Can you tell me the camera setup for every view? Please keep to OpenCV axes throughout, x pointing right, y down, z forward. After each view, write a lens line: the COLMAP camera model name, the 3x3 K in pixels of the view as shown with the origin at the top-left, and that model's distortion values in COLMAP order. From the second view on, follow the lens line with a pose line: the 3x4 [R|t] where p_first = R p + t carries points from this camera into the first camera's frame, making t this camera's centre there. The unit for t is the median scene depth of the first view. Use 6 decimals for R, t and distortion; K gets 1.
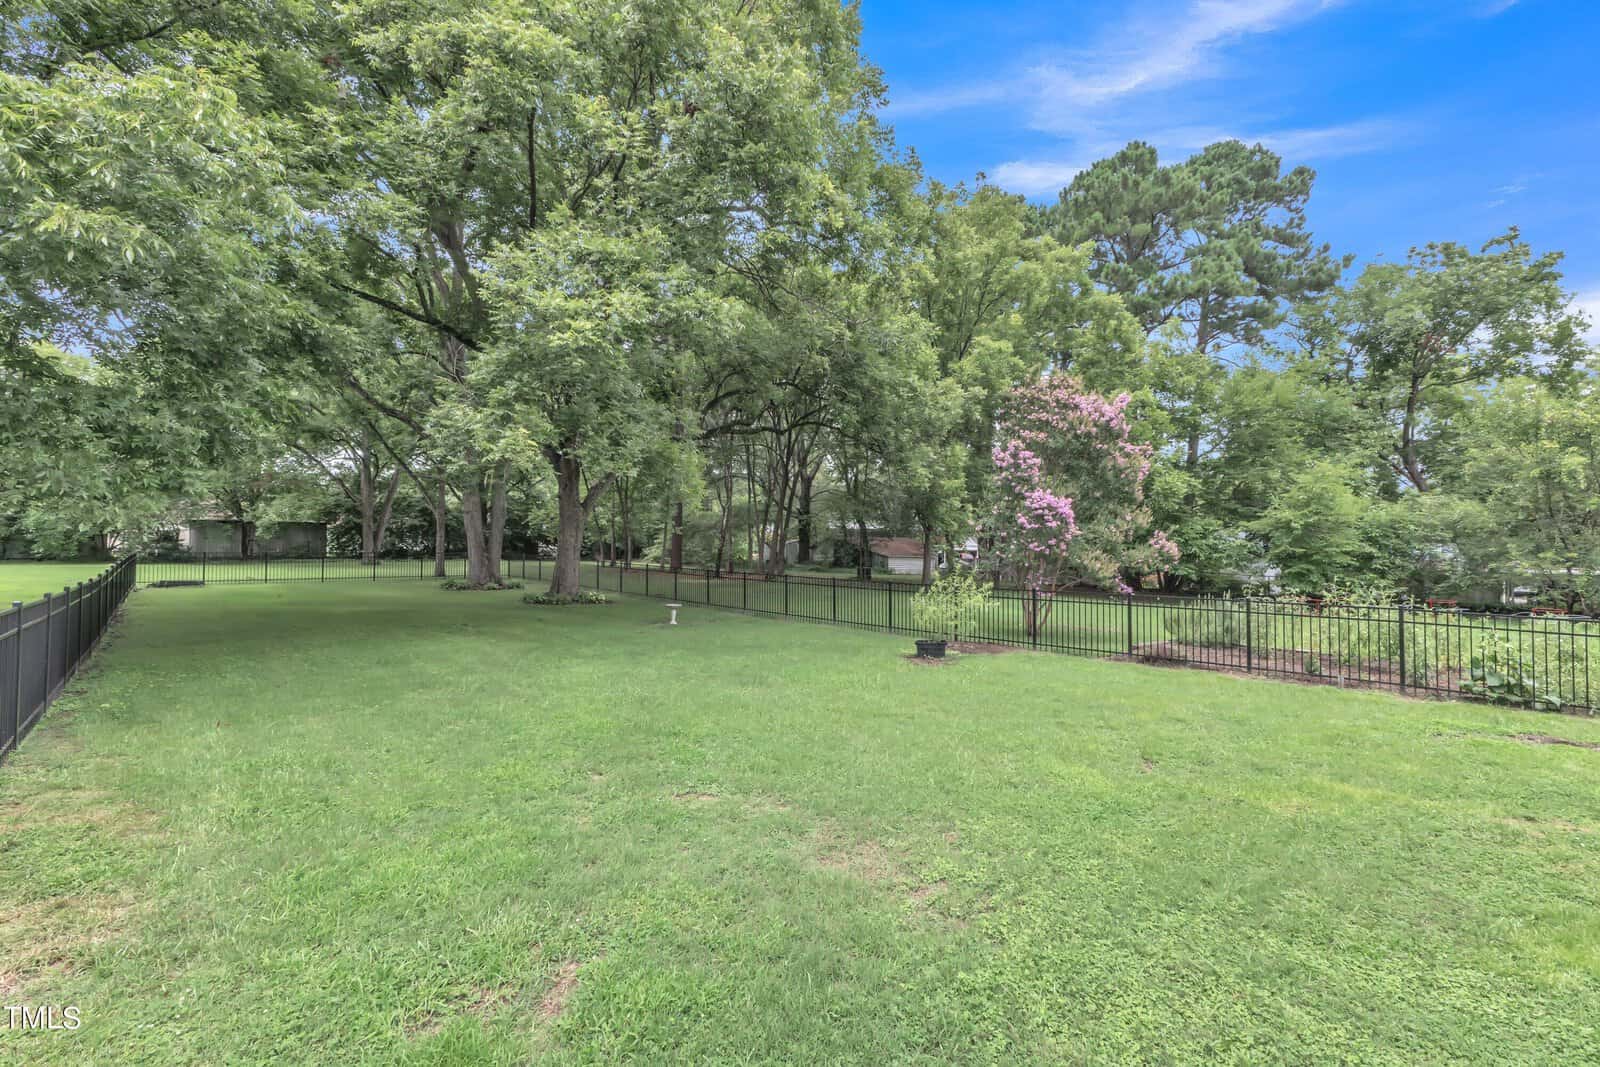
lens RADIAL K [[709.7, 0, 800.0], [0, 709.7, 533.5], [0, 0, 1]] dist [0.012929, -0.000129]
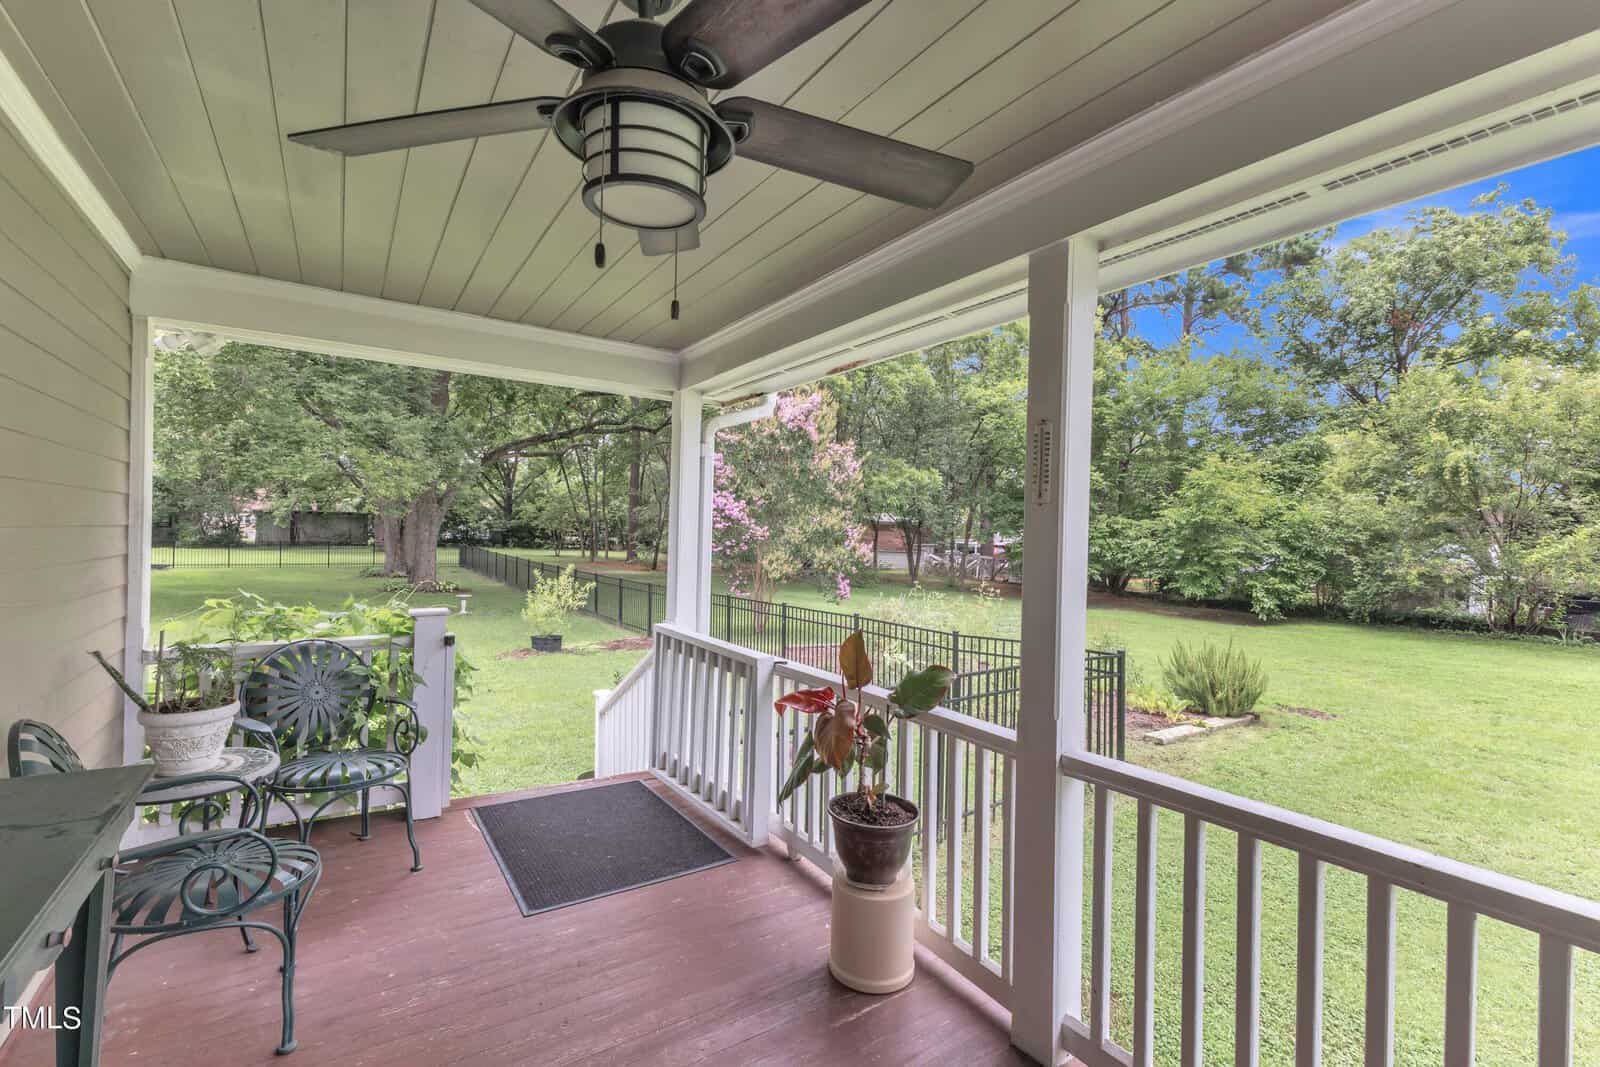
lens RADIAL K [[709.7, 0, 800.0], [0, 709.7, 533.5], [0, 0, 1]] dist [0.012929, -0.000129]
pose [[0.989082, 0.010615, -0.146982, 0.327194], [-0.008668, 0.999866, 0.013879, -0.008590], [0.147110, -0.012454, 0.989042, 0.007287]]
